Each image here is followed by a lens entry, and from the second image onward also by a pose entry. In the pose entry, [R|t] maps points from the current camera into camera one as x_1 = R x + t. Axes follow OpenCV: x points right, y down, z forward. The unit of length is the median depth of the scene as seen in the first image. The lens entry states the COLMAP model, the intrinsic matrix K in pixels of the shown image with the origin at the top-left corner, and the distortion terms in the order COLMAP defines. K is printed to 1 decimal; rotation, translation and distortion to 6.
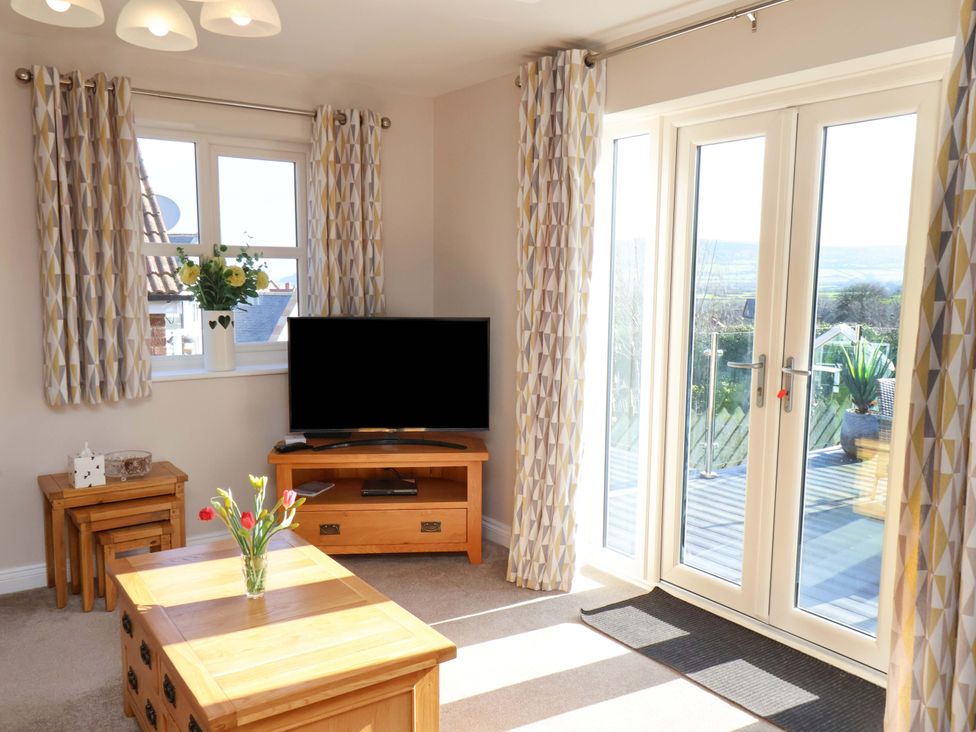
lens RADIAL K [[805.0, 0, 492.4], [0, 805.0, 382.2], [0, 0, 1]] dist [0.010998, 0.000146]
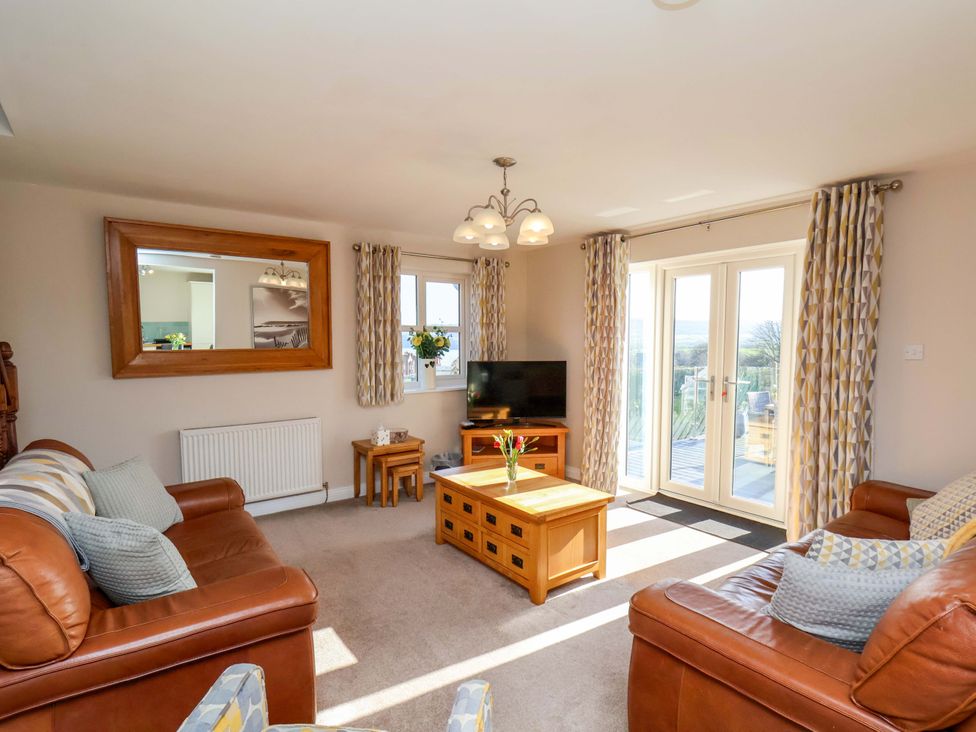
lens RADIAL K [[510.2, 0, 489.0], [0, 510.2, 376.1], [0, 0, 1]] dist [0.004557, -0.015242]
pose [[0.999378, -0.010856, 0.033546, -0.267058], [0.012874, 0.998082, -0.060547, 0.036006], [-0.032824, 0.060941, 0.997602, -0.290107]]
